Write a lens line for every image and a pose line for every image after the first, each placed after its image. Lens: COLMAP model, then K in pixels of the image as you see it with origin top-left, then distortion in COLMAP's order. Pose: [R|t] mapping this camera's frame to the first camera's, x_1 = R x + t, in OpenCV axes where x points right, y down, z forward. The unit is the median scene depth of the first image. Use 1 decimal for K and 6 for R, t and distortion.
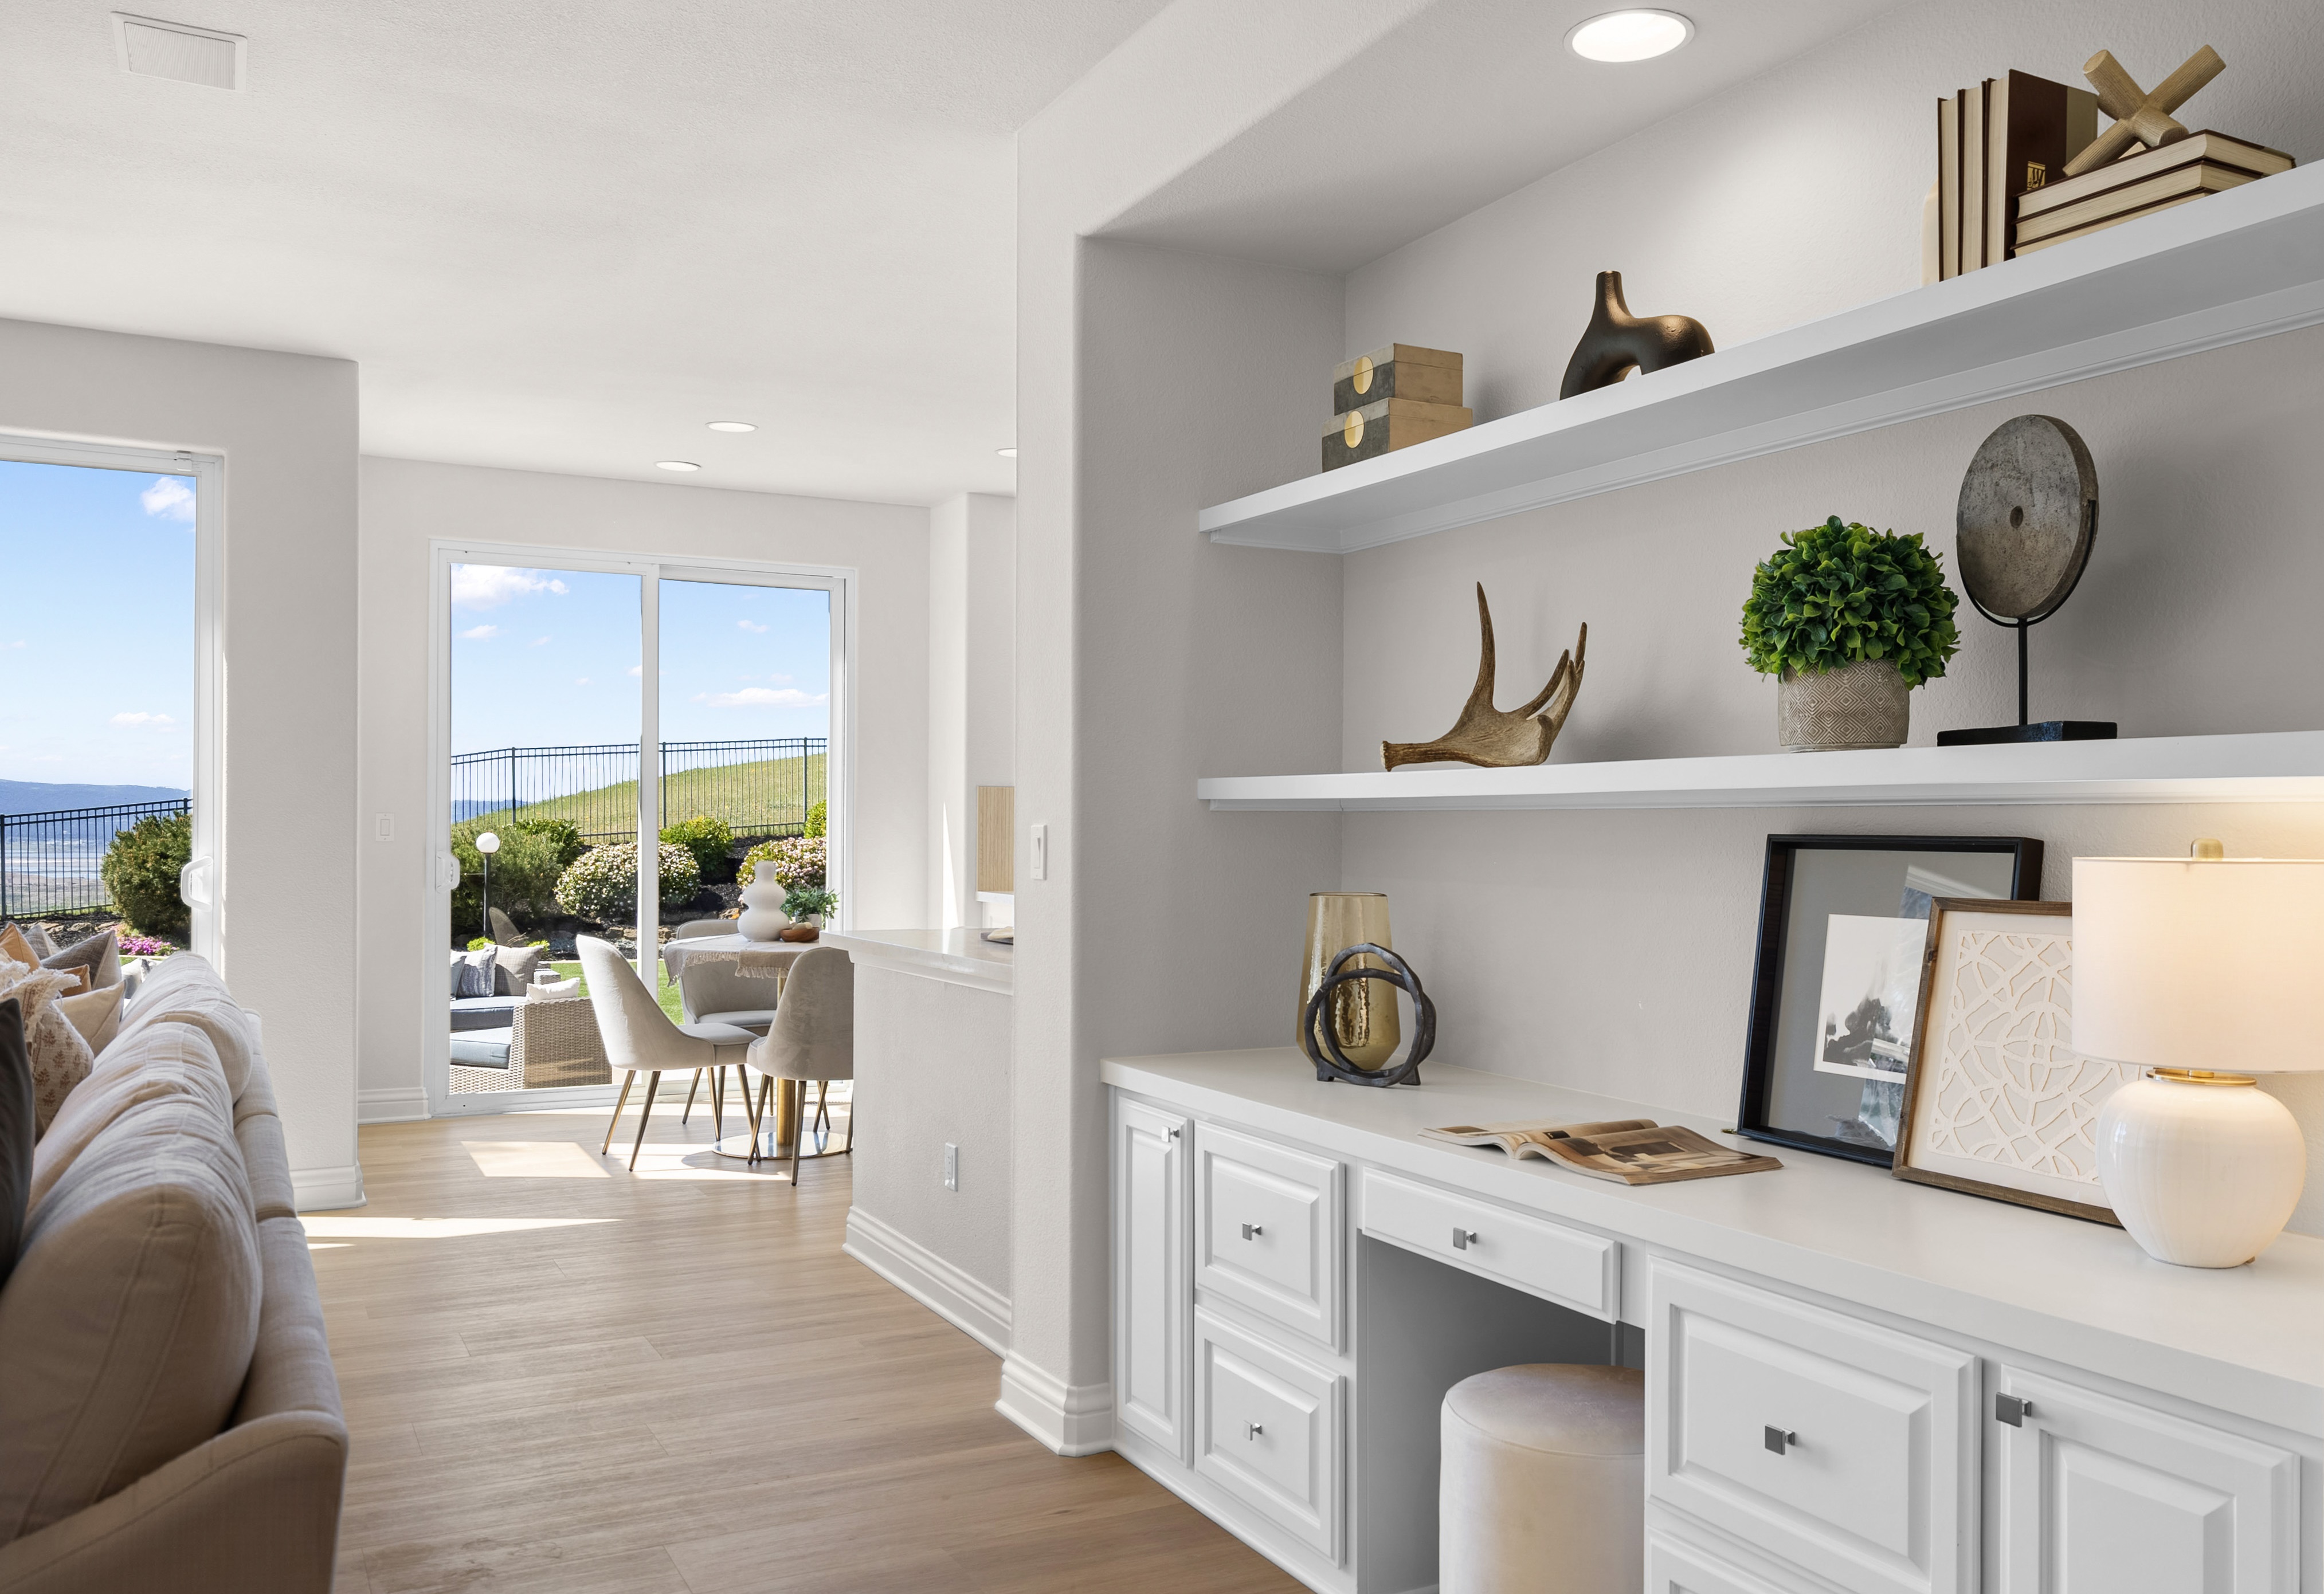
lens RADIAL K [[1818.0, 0, 1283.3], [0, 1818.0, 829.1], [0, 0, 1]] dist [0.006026, -0.017144]
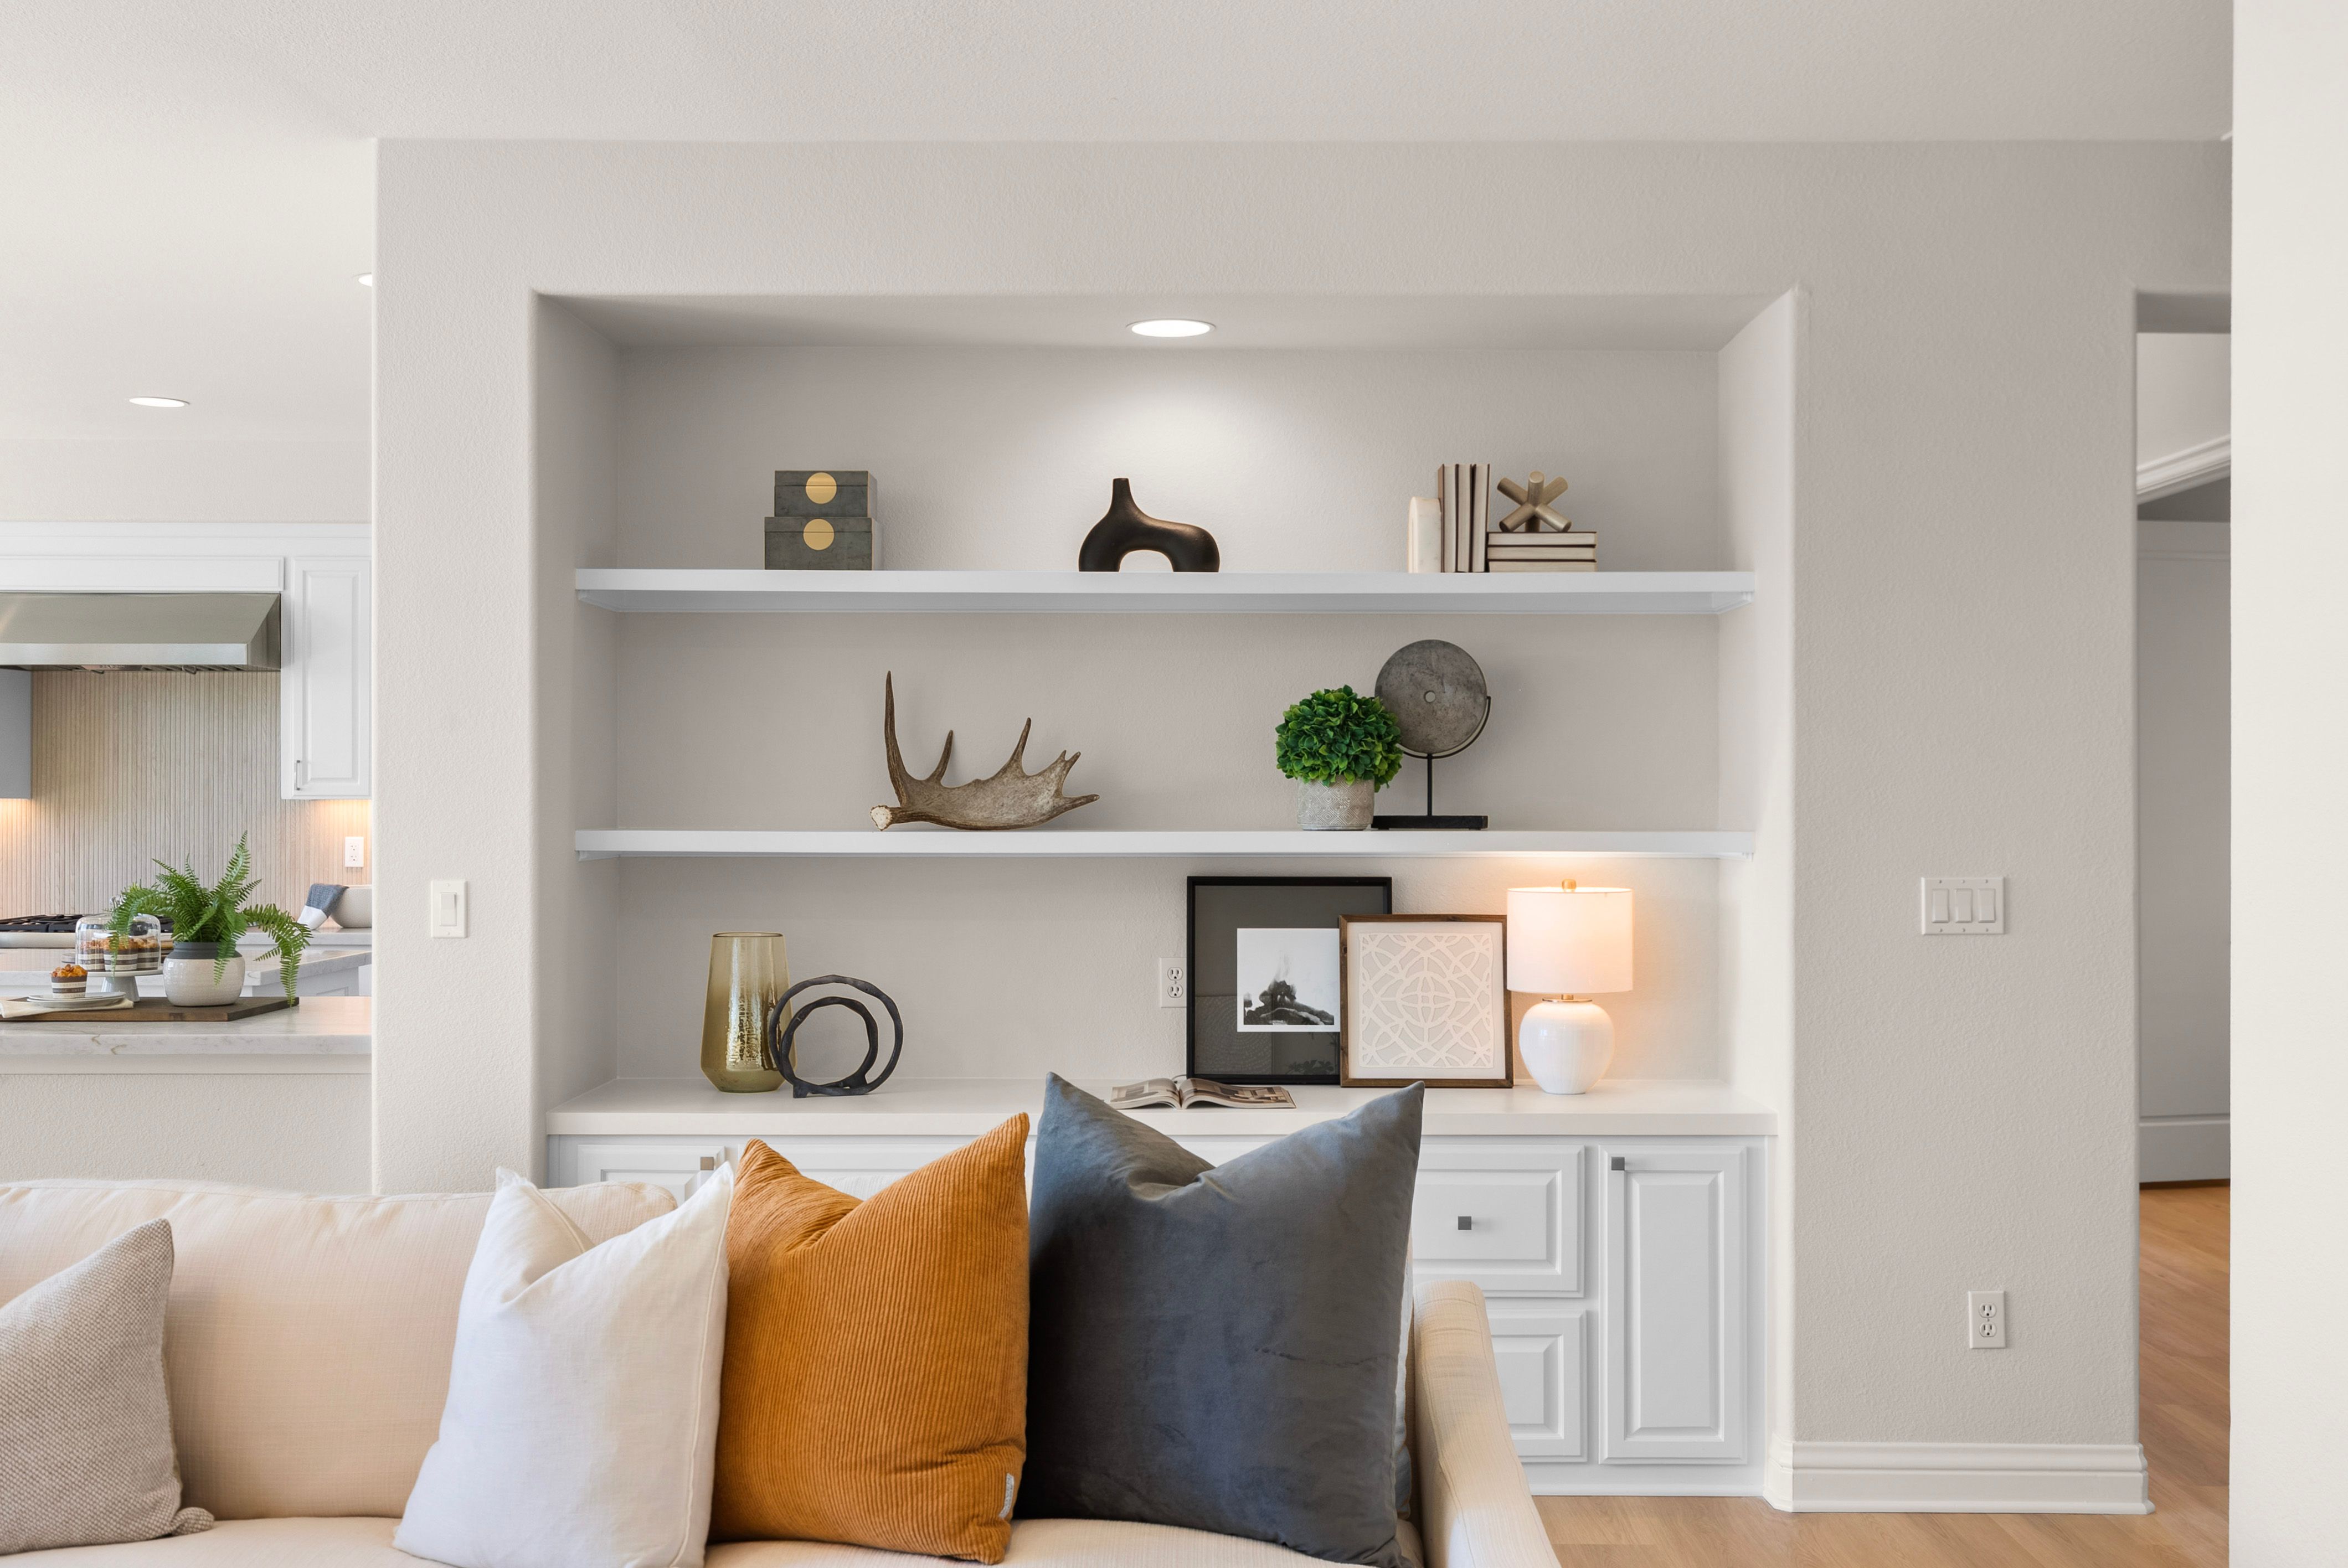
lens RADIAL K [[2301.6, 0, 1167.6], [0, 2301.6, 777.2], [0, 0, 1]] dist [0.014285, 0.000000]
pose [[0.510164, 0.004465, 0.860065, -1.109763], [0.002406, 0.999975, -0.006618, -0.053592], [-0.860074, 0.005446, 0.510141, 0.054953]]
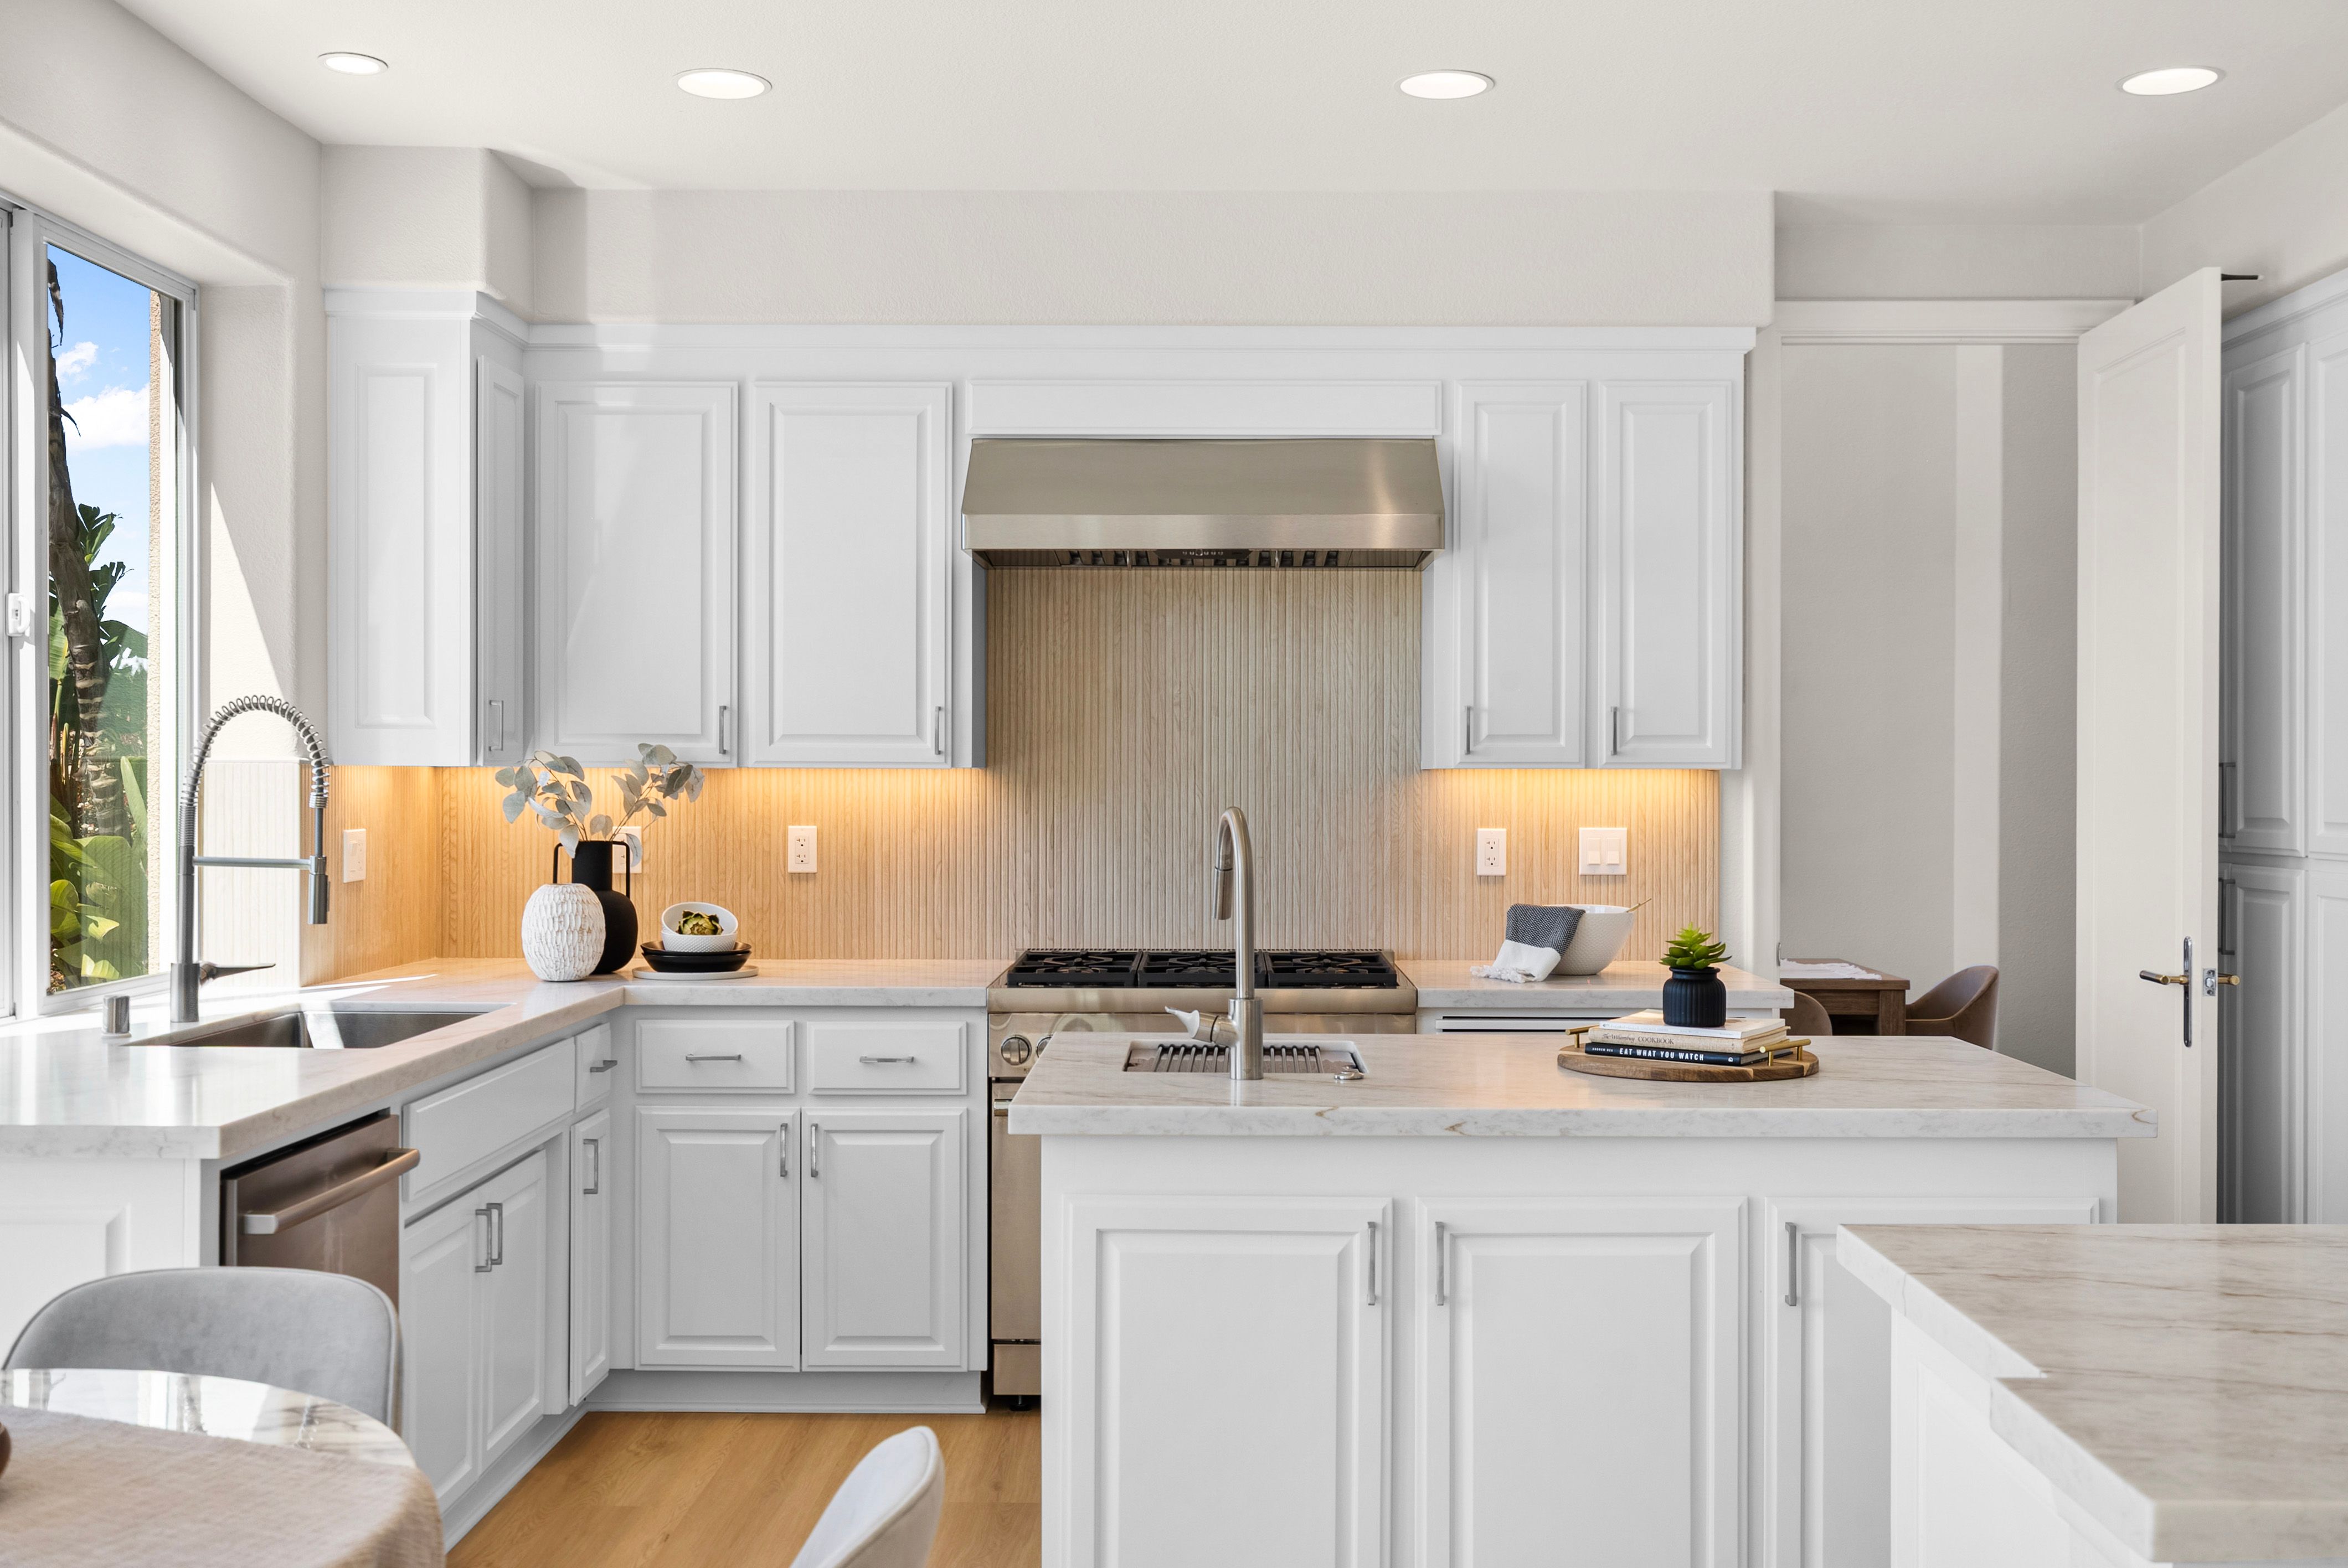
lens RADIAL K [[2301.6, 0, 1174.3], [0, 2301.6, 787.4], [0, 0, 1]] dist [0.014285, 0.000000]
pose [[0.513720, -0.008736, 0.857914, -0.876369], [0.001571, 0.999956, 0.009241, -0.050466], [-0.857957, -0.003399, 0.513711, 1.525949]]
